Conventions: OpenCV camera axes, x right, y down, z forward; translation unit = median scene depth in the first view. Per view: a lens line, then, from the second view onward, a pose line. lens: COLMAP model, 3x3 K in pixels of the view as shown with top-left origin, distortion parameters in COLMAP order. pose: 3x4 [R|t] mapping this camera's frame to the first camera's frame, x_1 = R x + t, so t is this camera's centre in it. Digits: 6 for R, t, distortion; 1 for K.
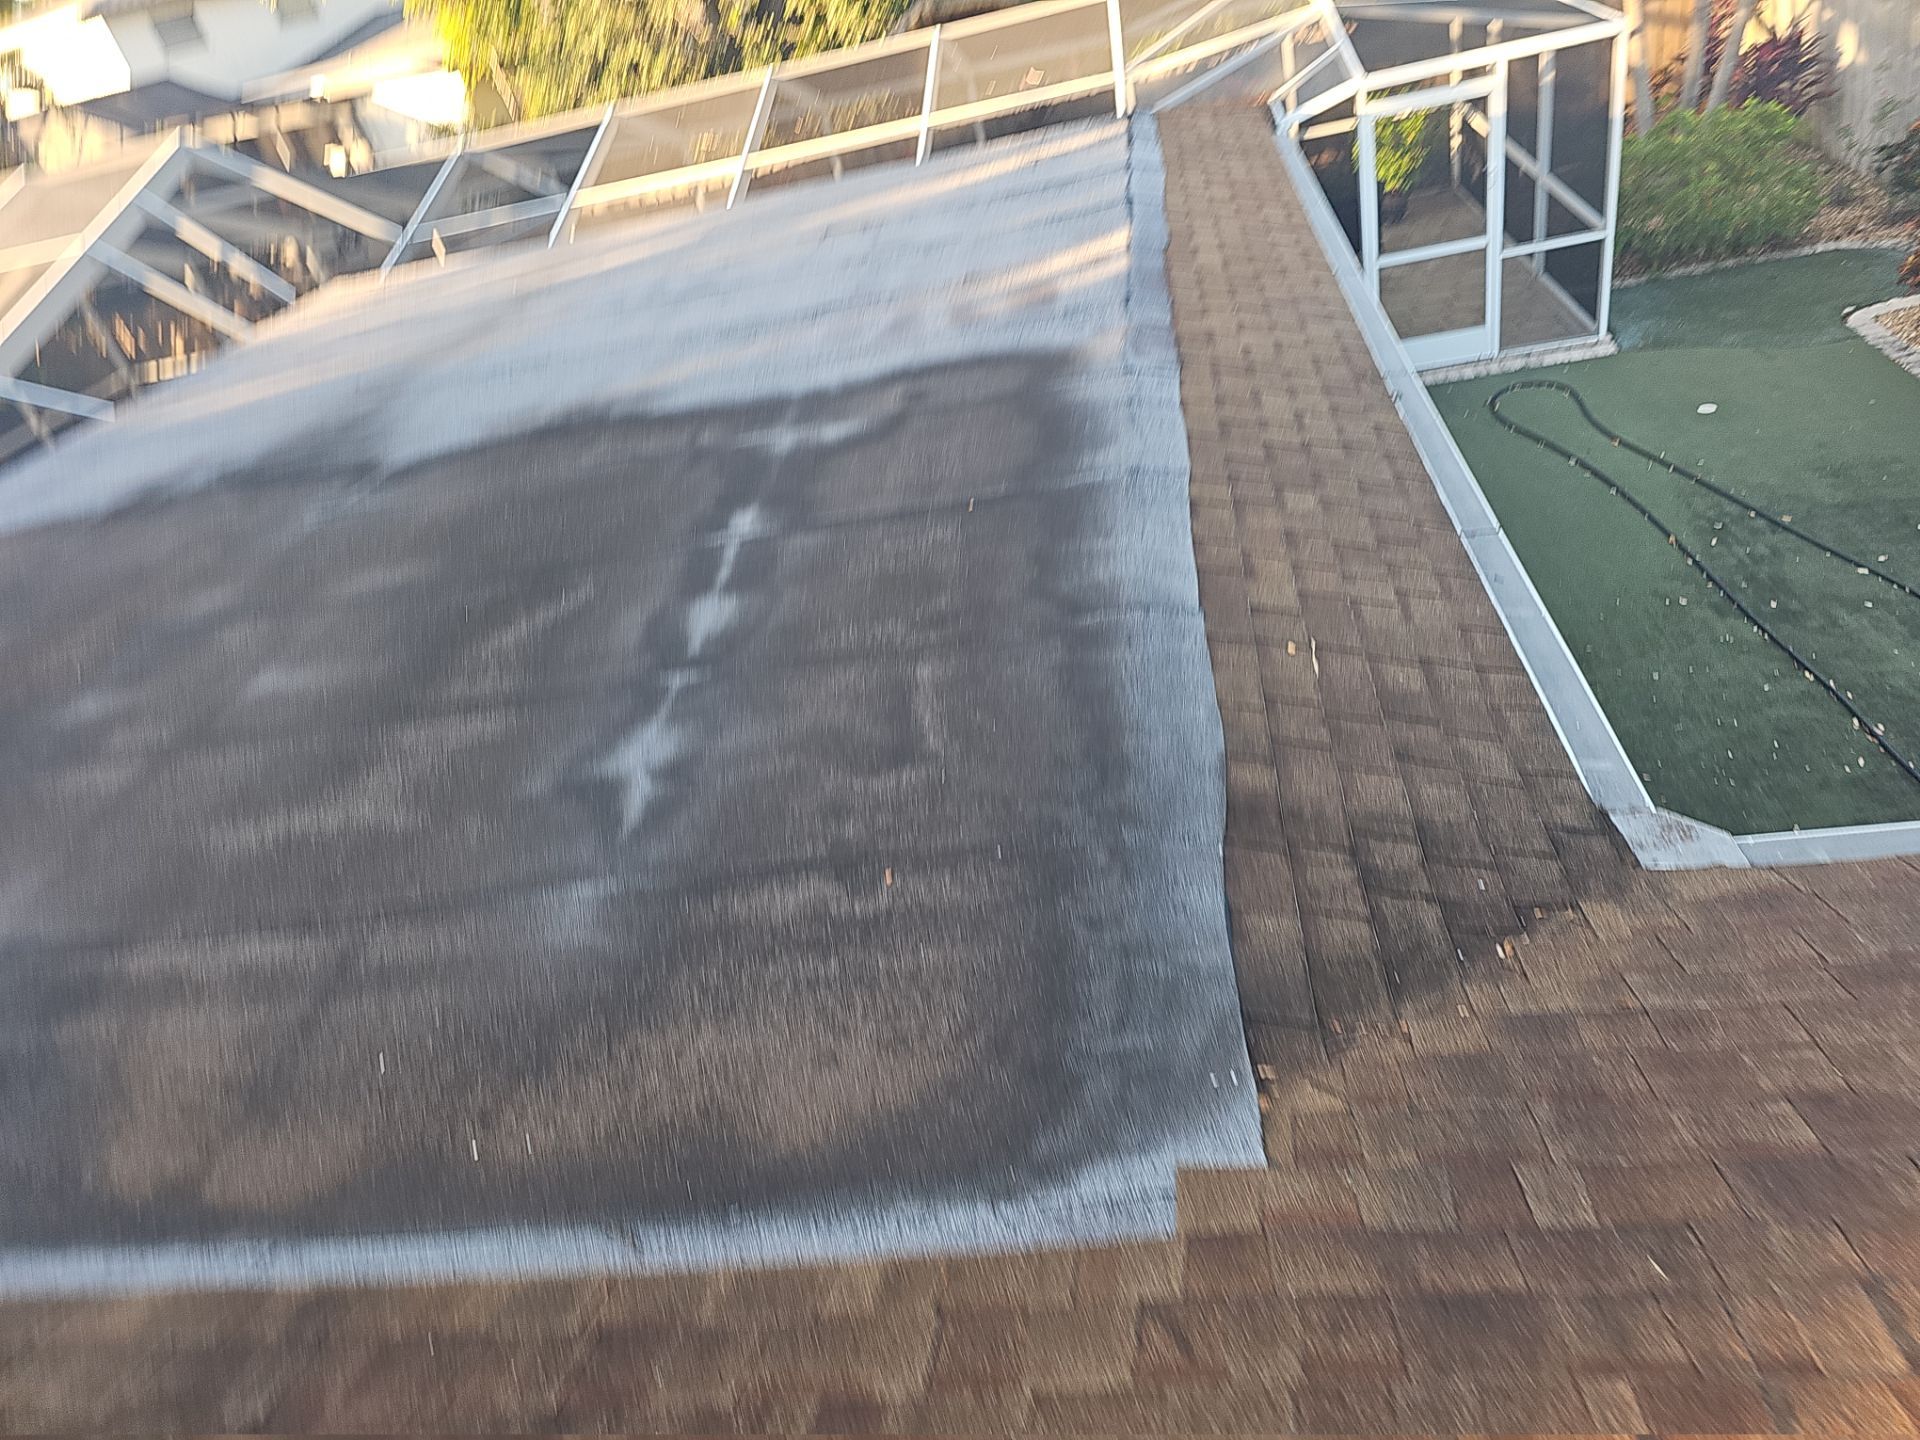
lens RADIAL K [[1256.5, 0, 958.4], [0, 1256.5, 758.7], [0, 0, 1]] dist [0.066385, -0.047129]
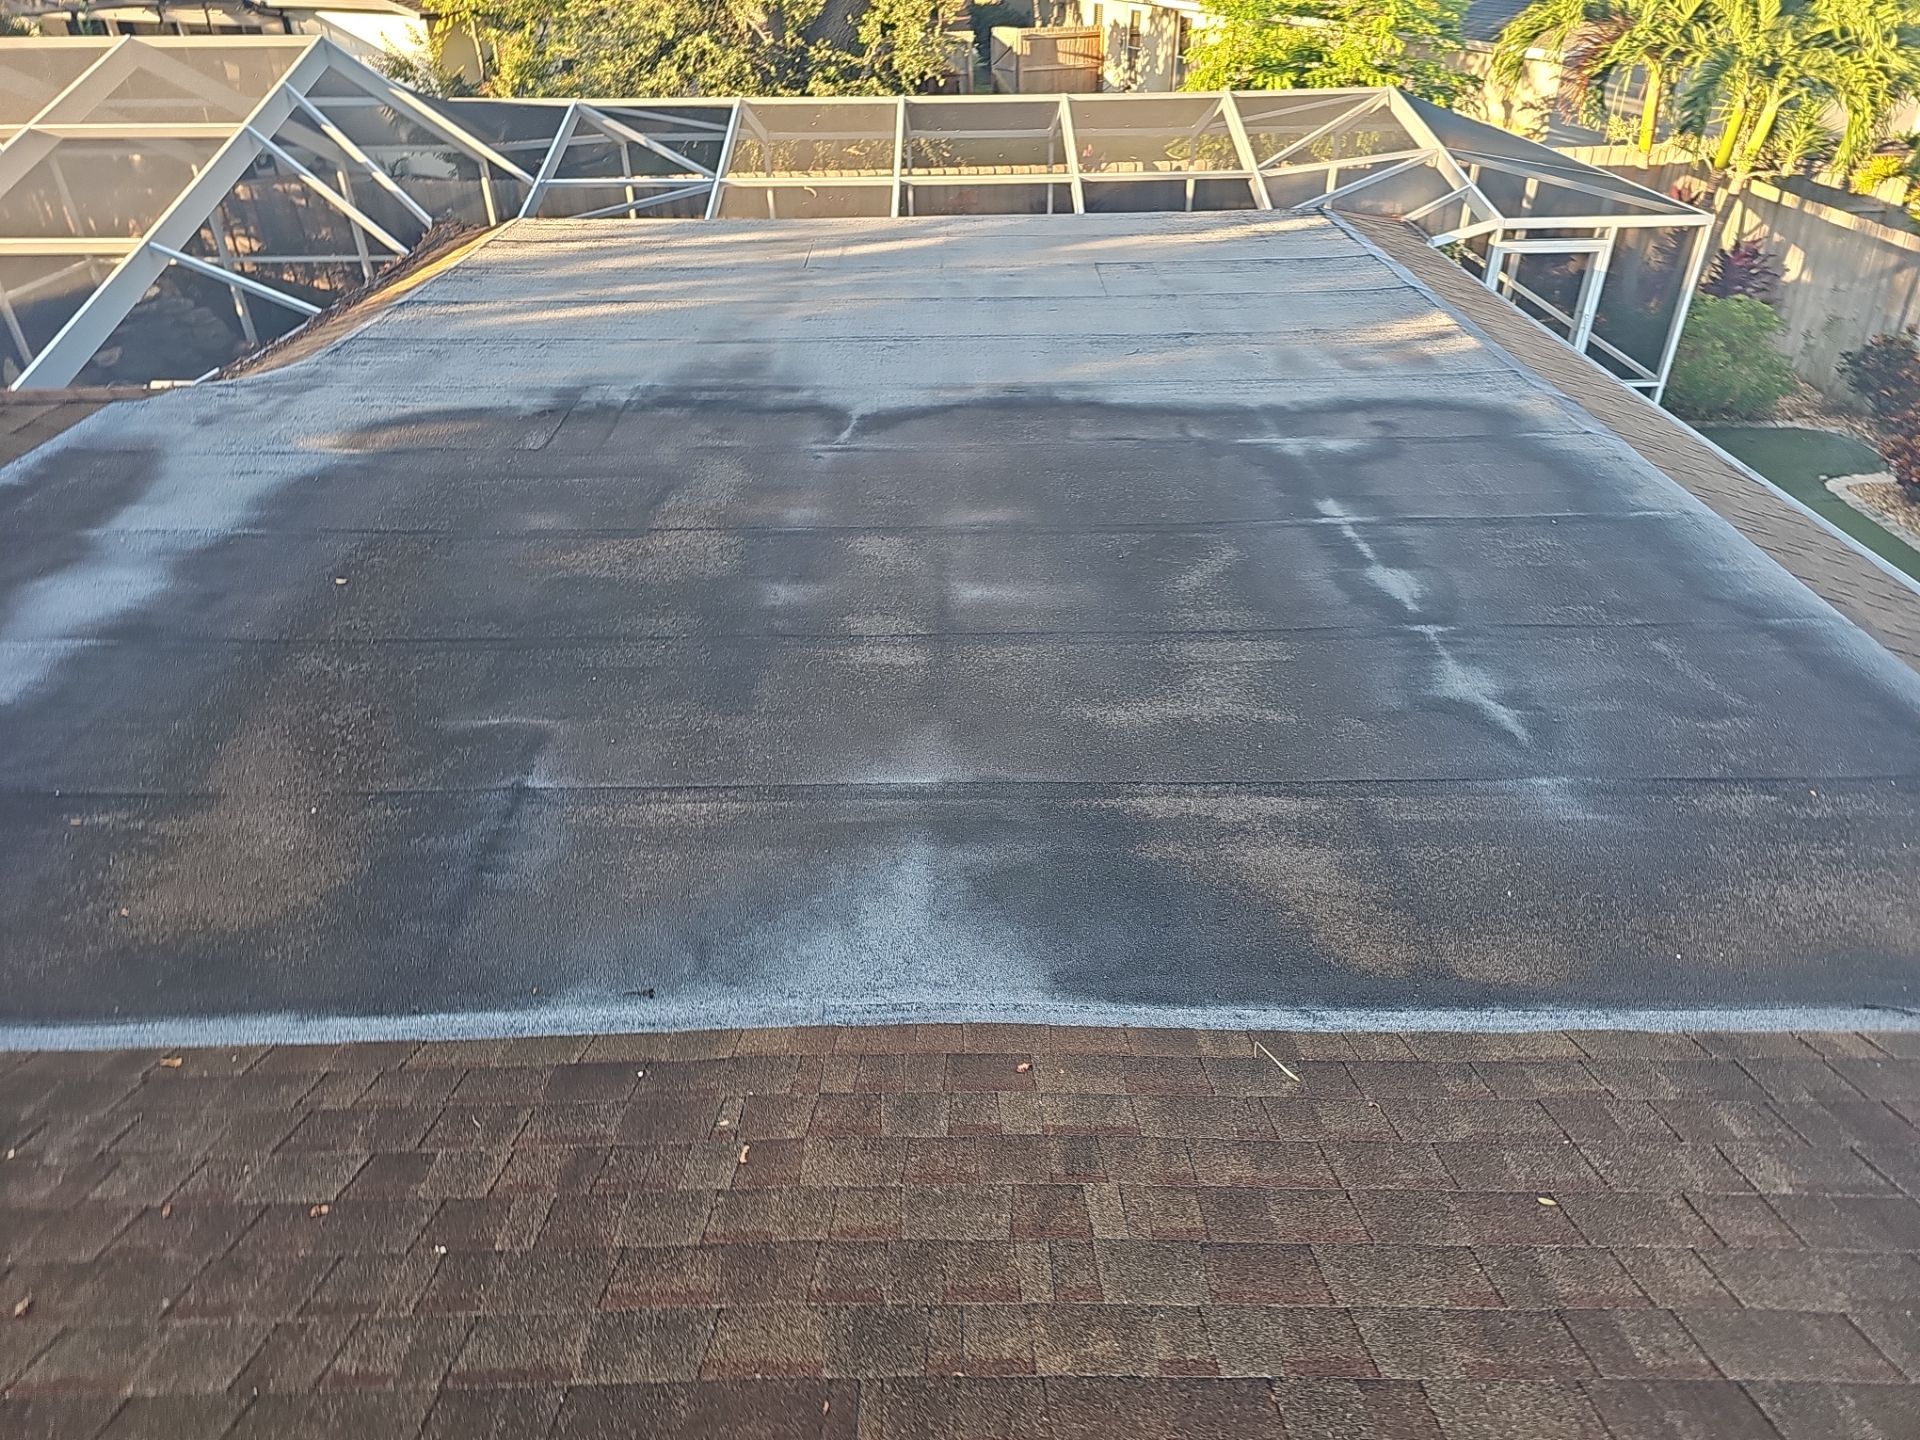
lens RADIAL K [[1256.5, 0, 958.4], [0, 1256.5, 758.7], [0, 0, 1]] dist [0.066385, -0.047129]
pose [[0.973960, 0.106994, 0.199885, -0.362815], [-0.099232, 0.993882, -0.048485, 0.065416], [-0.203850, 0.027387, 0.978619, -0.026968]]
